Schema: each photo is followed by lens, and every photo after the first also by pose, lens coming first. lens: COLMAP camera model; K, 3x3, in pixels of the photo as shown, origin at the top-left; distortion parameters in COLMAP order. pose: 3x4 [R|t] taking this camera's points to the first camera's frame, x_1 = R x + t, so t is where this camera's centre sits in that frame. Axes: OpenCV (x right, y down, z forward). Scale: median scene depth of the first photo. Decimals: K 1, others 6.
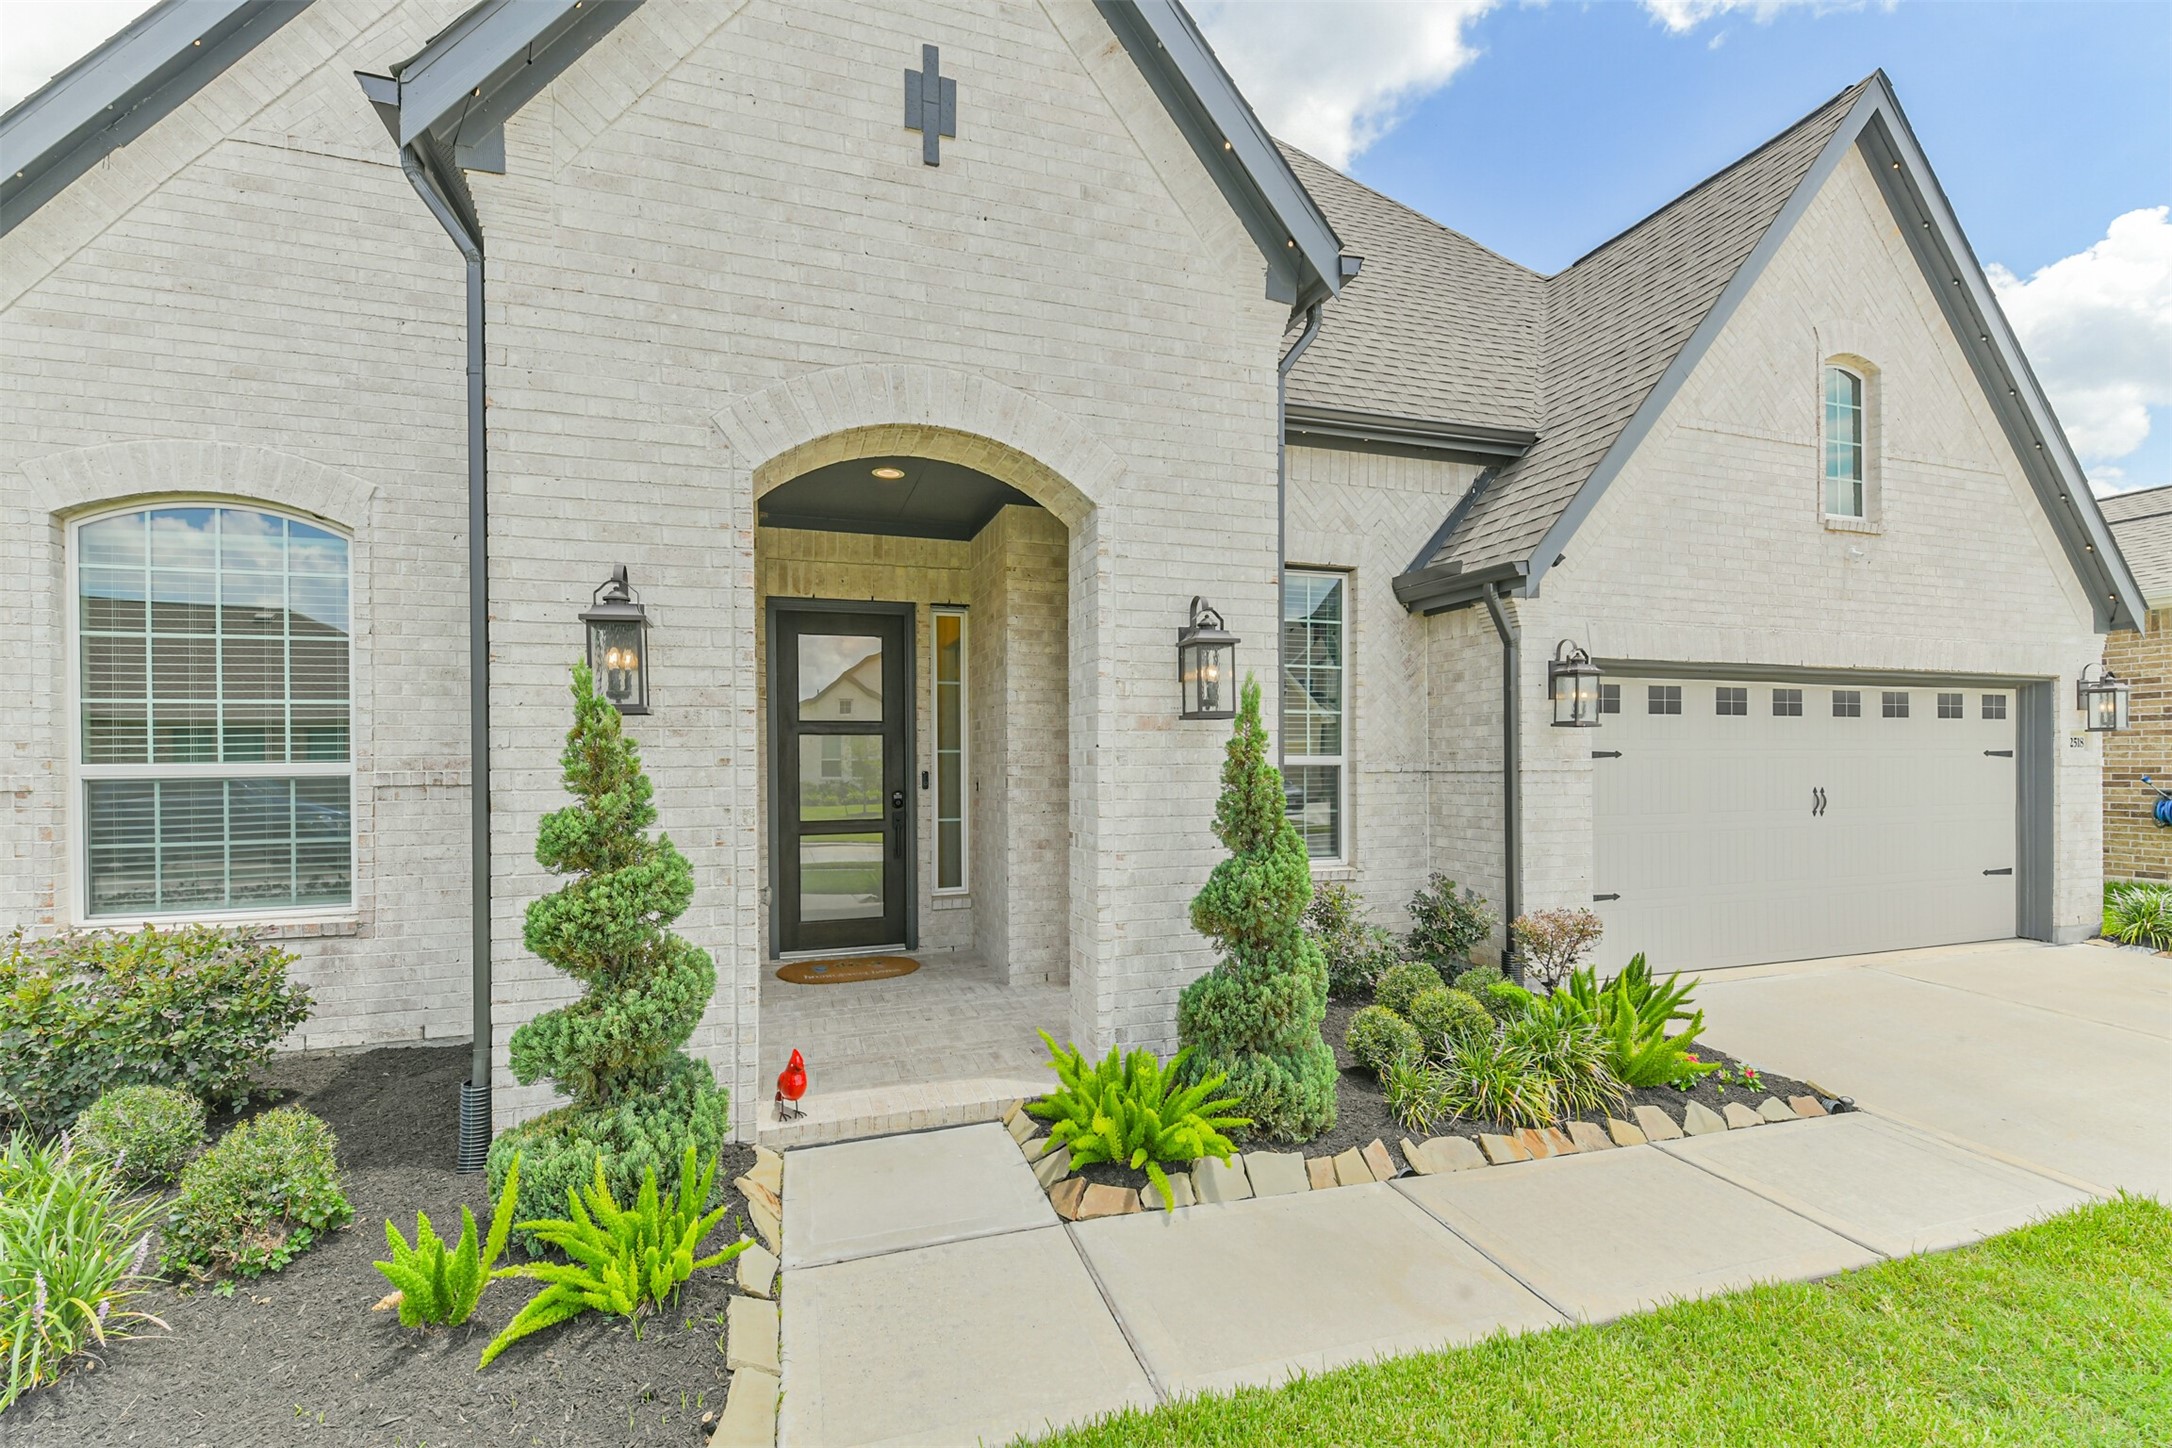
lens RADIAL K [[931.8, 0, 1081.8], [0, 931.8, 753.0], [0, 0, 1]] dist [0.008917, -0.006909]
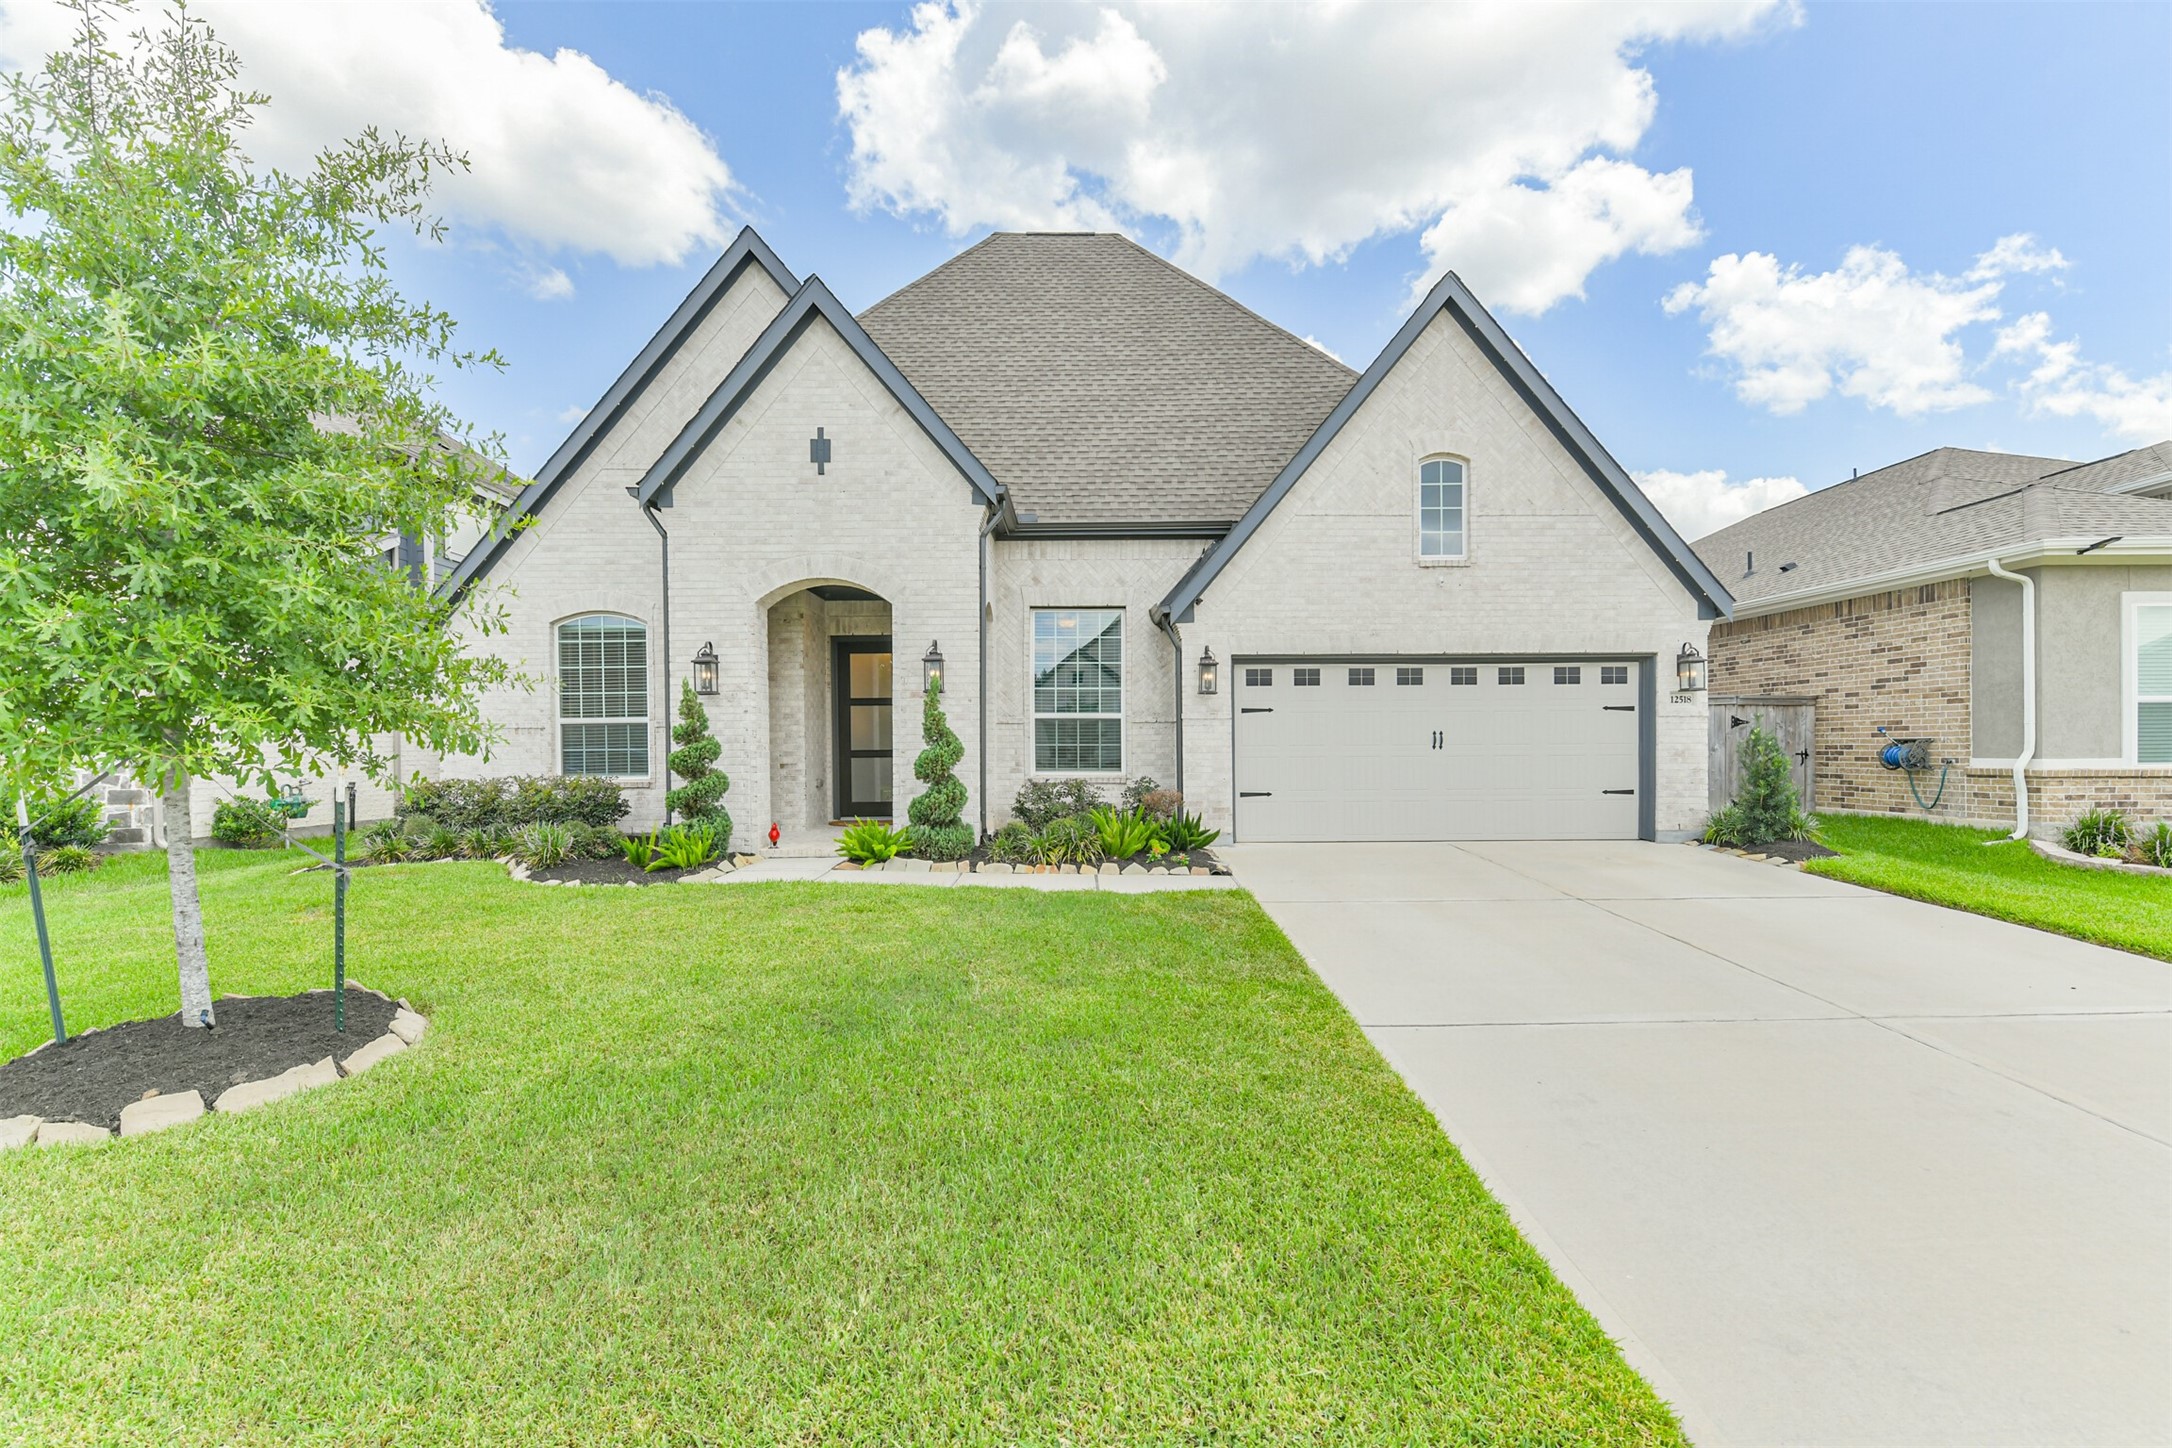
lens RADIAL K [[929.7, 0, 1083.6], [0, 929.7, 743.9], [0, 0, 1]] dist [0.008804, -0.000079]
pose [[0.951086, -0.002200, -0.308919, 1.059074], [0.003980, 0.999979, 0.005133, 0.071920], [0.308901, -0.006111, 0.951074, -0.967269]]
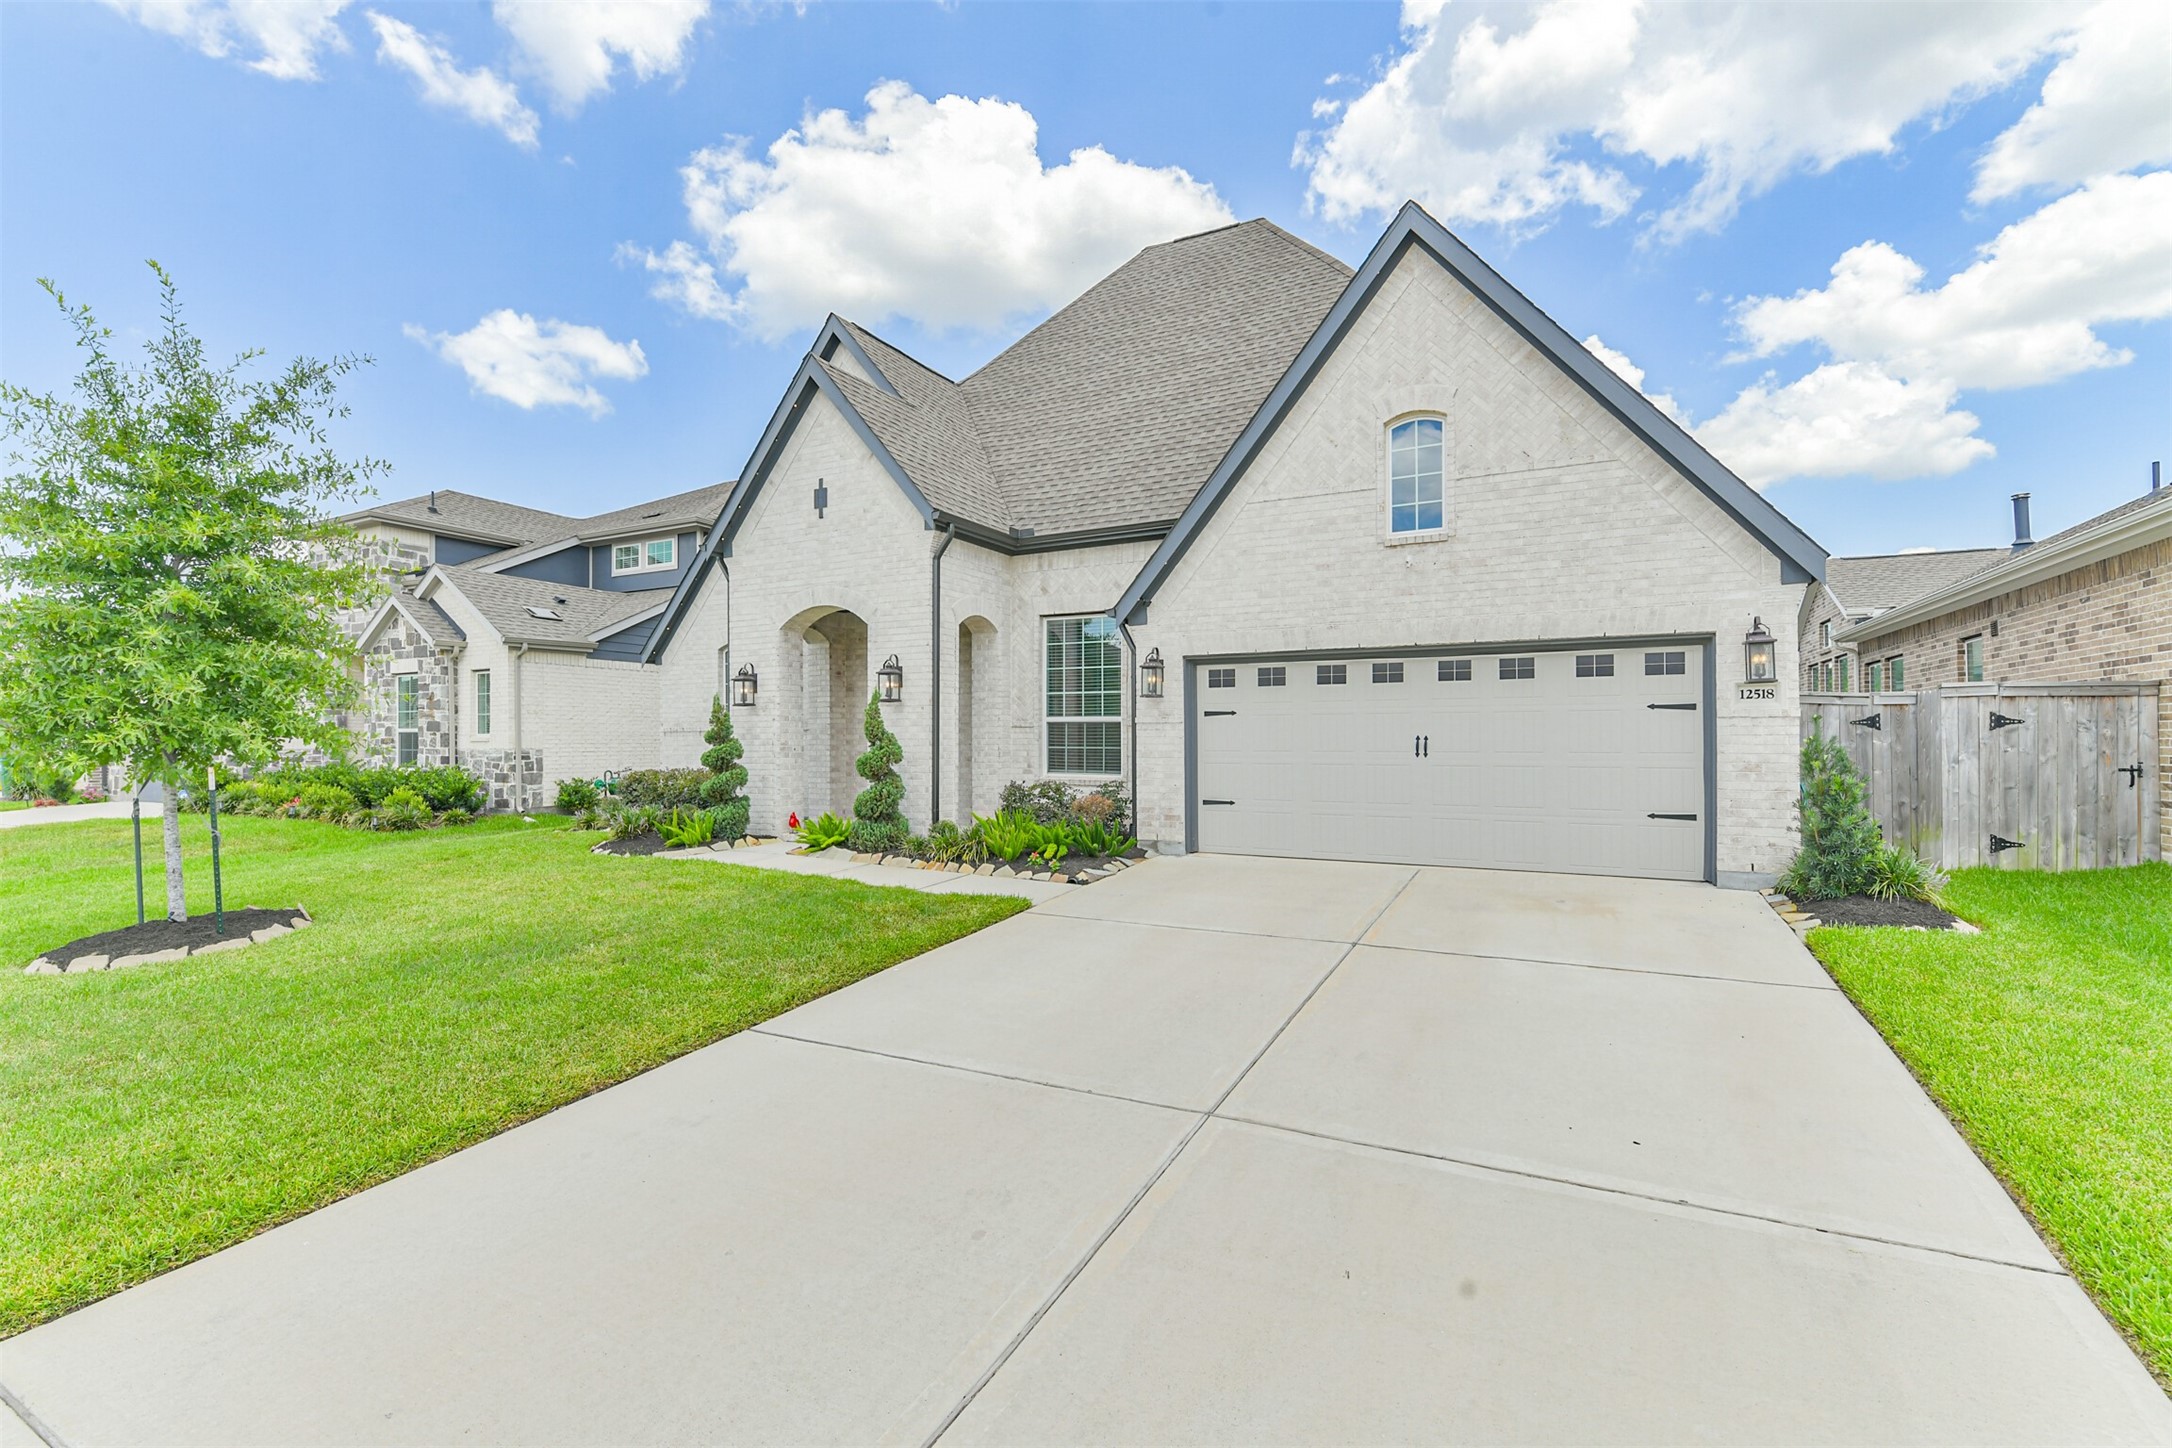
lens RADIAL K [[916.8, 0, 1086.0], [0, 916.8, 724.0], [0, 0, 1]] dist [0.001323, -0.000243]
pose [[0.699749, -0.009124, -0.714331, 2.067671], [0.002632, 0.999945, -0.010194, 0.048228], [0.714384, 0.005253, 0.699734, -0.361751]]
